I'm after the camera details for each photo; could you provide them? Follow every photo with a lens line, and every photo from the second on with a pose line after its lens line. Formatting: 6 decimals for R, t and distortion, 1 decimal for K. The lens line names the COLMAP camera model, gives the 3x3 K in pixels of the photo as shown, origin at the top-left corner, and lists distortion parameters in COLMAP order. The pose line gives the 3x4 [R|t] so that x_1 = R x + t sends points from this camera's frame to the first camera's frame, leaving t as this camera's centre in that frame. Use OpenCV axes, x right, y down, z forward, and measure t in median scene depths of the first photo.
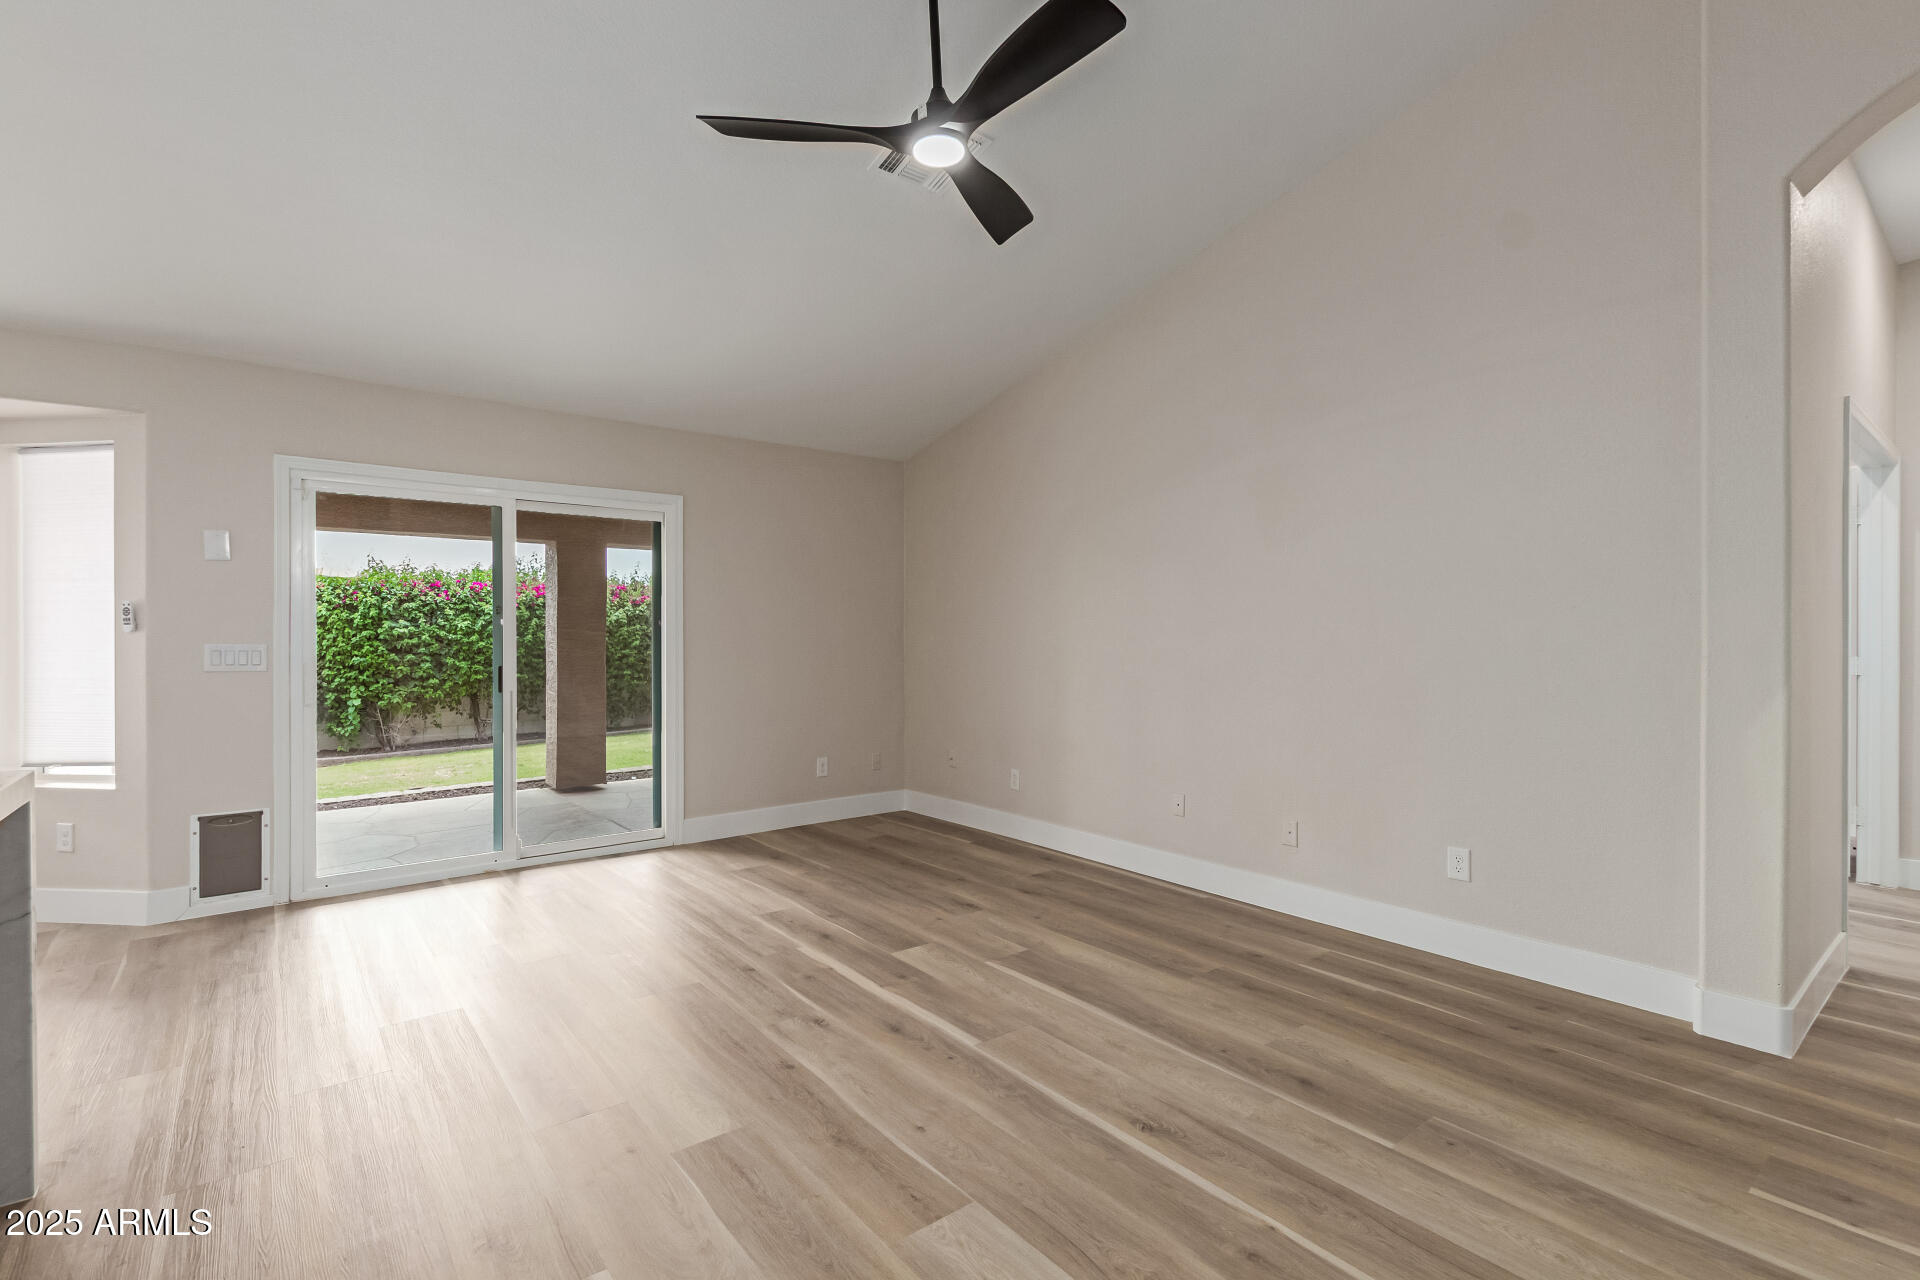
lens RADIAL K [[878.5, 0, 964.7], [0, 878.5, 633.3], [0, 0, 1]] dist [0.010068, -0.002839]
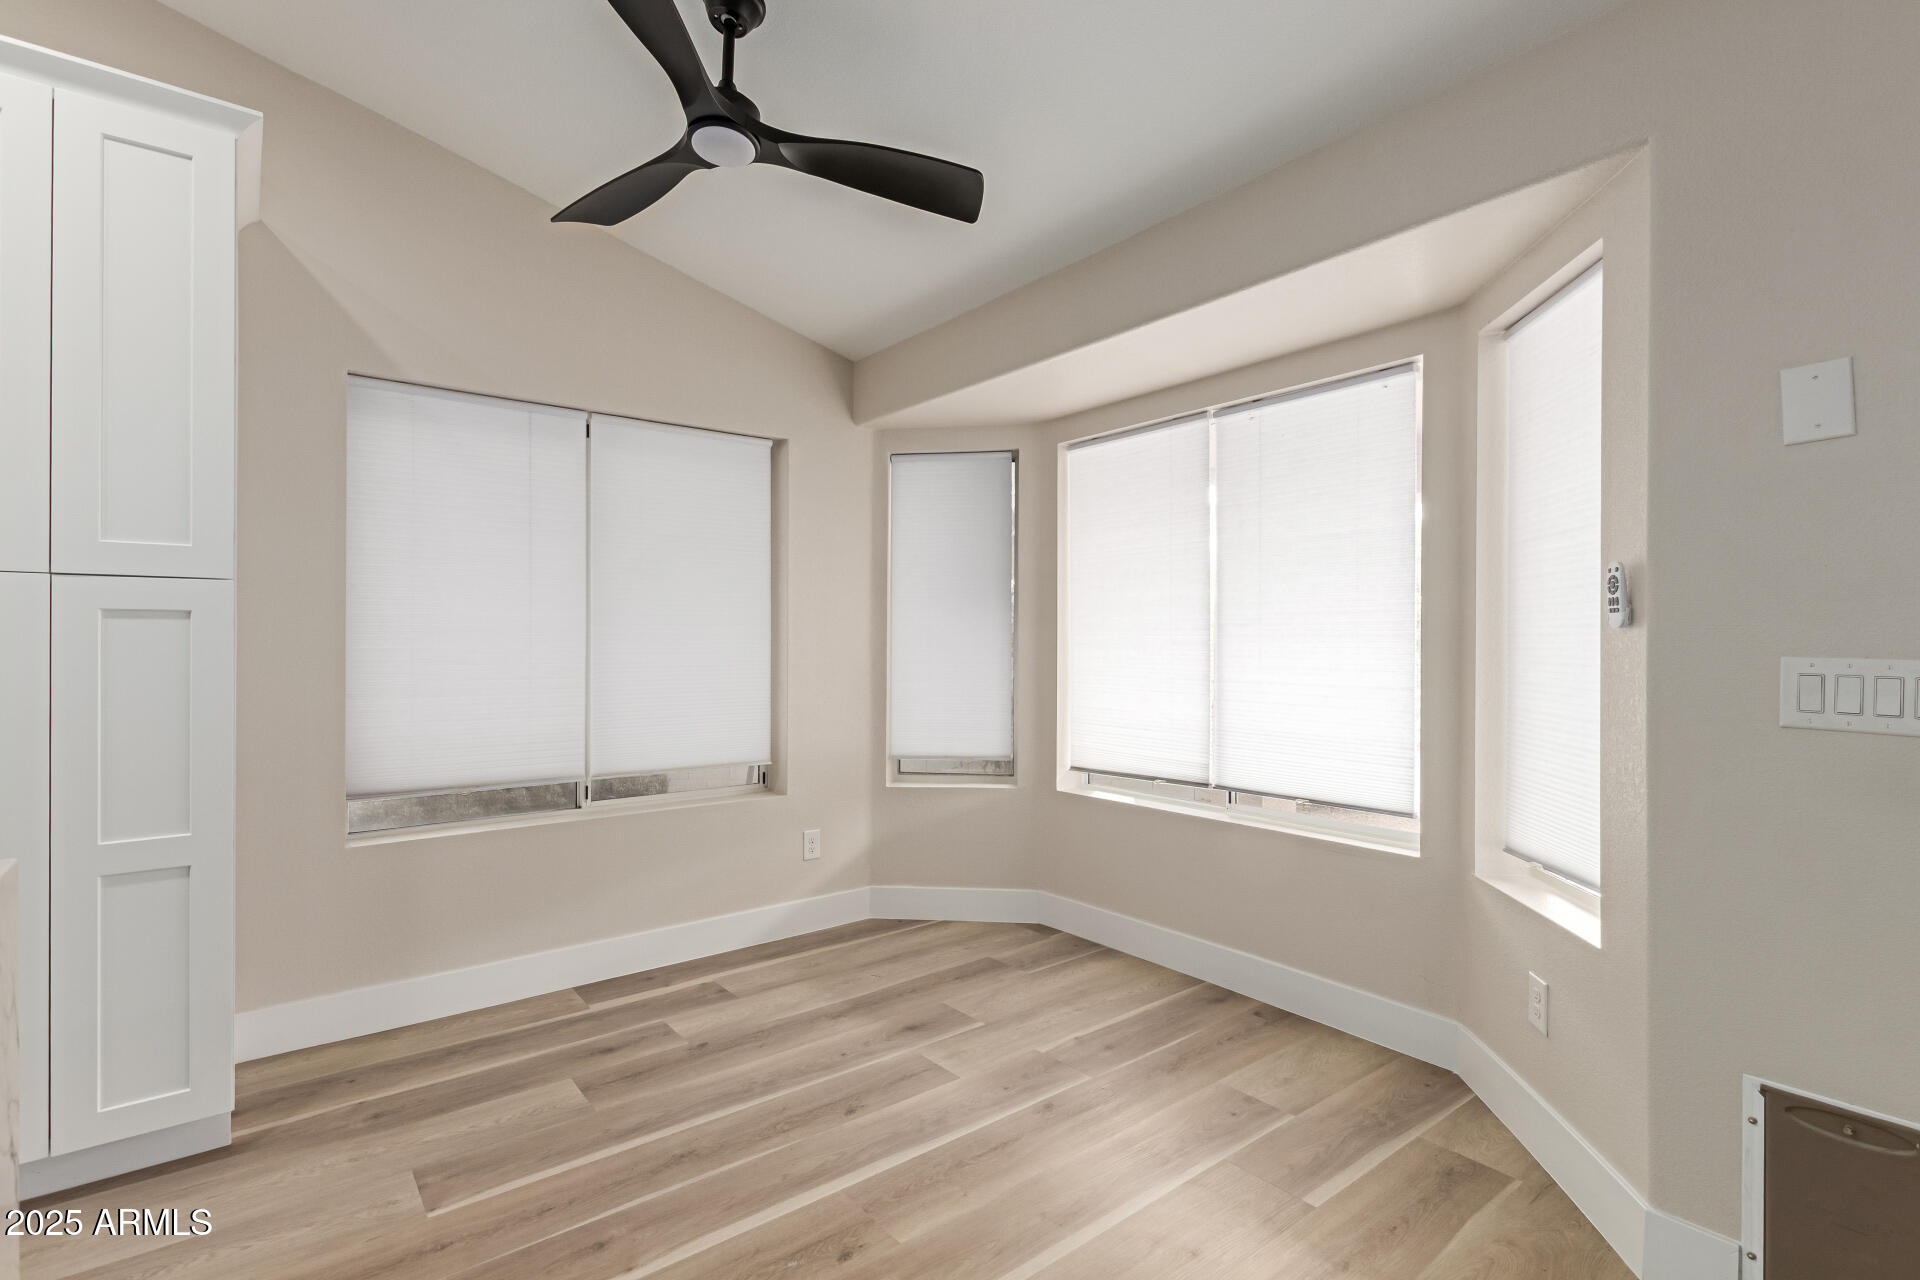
lens RADIAL K [[878.5, 0, 953.9], [0, 878.5, 642.4], [0, 0, 1]] dist [0.010068, -0.002839]
pose [[-0.009028, 0.003909, -0.999952, -0.536554], [-0.000500, 0.999992, 0.003914, 0.005053], [0.999959, 0.000536, -0.009026, 0.739948]]
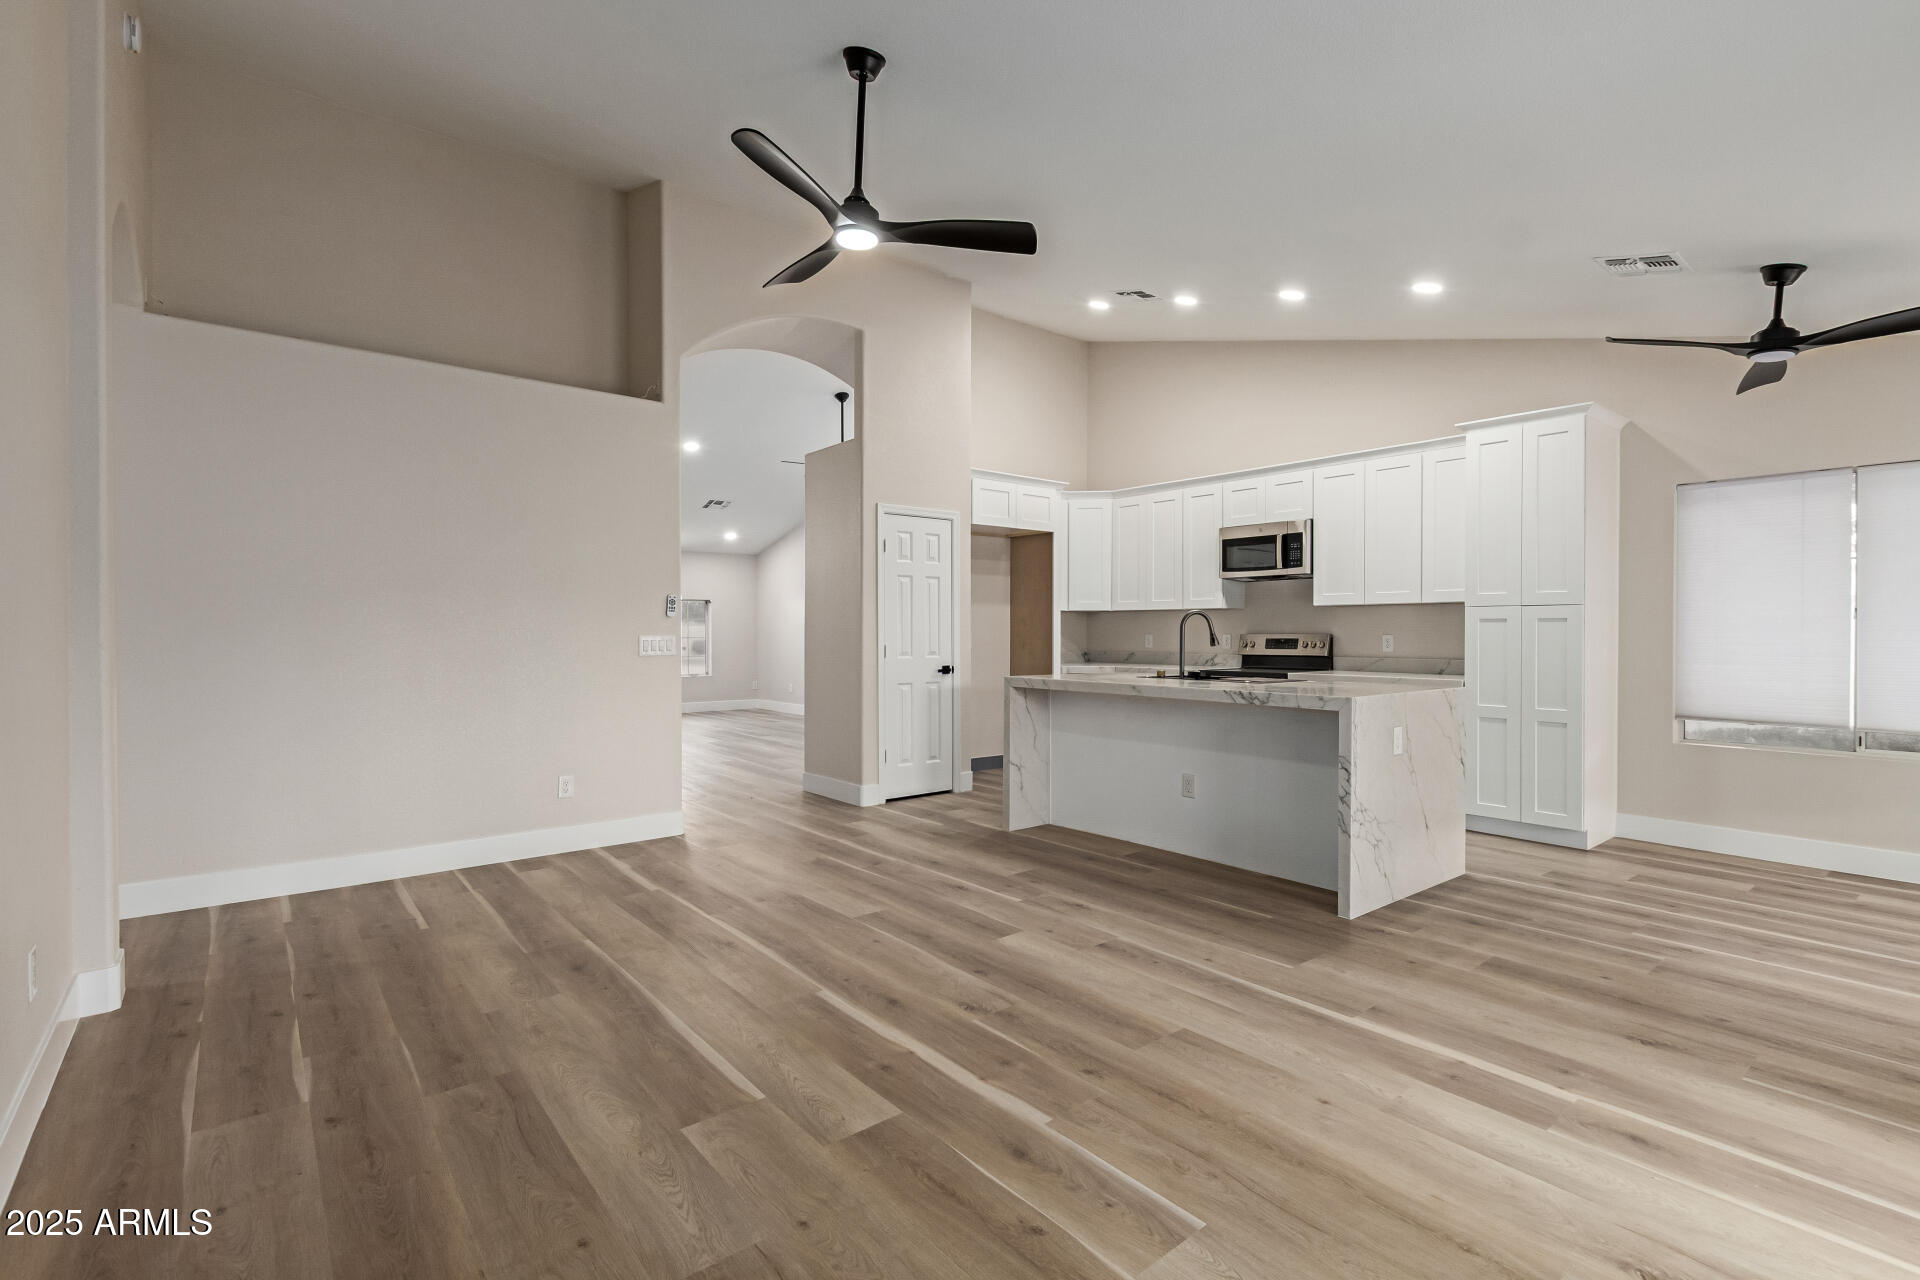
lens RADIAL K [[878.5, 0, 963.4], [0, 878.5, 636.5], [0, 0, 1]] dist [0.010068, -0.002839]
pose [[-0.999978, 0.000084, -0.006573, -0.126482], [0.000058, 0.999992, 0.003986, 0.010560], [0.006574, 0.003986, -0.999970, 1.670498]]
